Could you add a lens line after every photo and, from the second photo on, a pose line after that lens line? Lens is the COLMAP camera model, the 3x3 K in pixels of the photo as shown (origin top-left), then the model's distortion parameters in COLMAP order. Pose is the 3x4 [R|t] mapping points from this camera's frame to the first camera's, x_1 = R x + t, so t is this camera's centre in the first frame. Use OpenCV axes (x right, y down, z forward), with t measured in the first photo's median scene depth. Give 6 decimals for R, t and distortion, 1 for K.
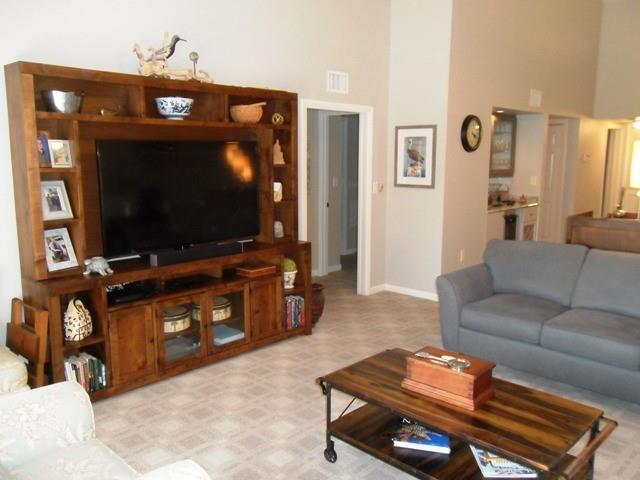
lens RADIAL K [[562.2, 0, 323.0], [0, 562.2, 239.0], [0, 0, 1]] dist [0.013617, 0.036928]
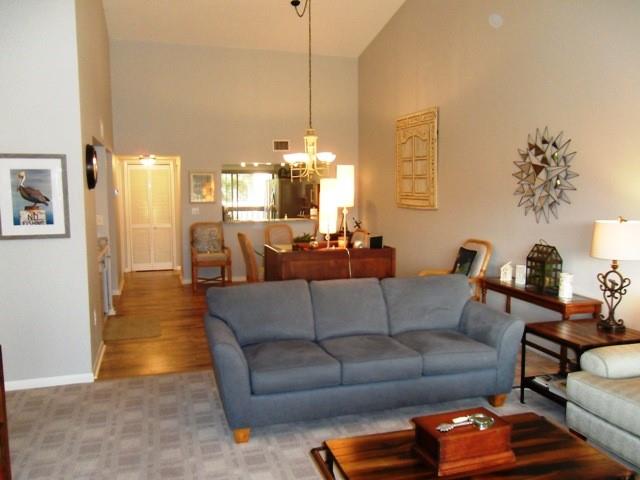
lens RADIAL K [[562.2, 0, 322.1], [0, 562.2, 242.1], [0, 0, 1]] dist [0.013617, 0.036928]
pose [[0.487404, -0.095934, 0.867890, -0.298335], [0.137634, 0.989962, 0.032133, -0.061183], [-0.862261, 0.103789, 0.495715, 0.327120]]
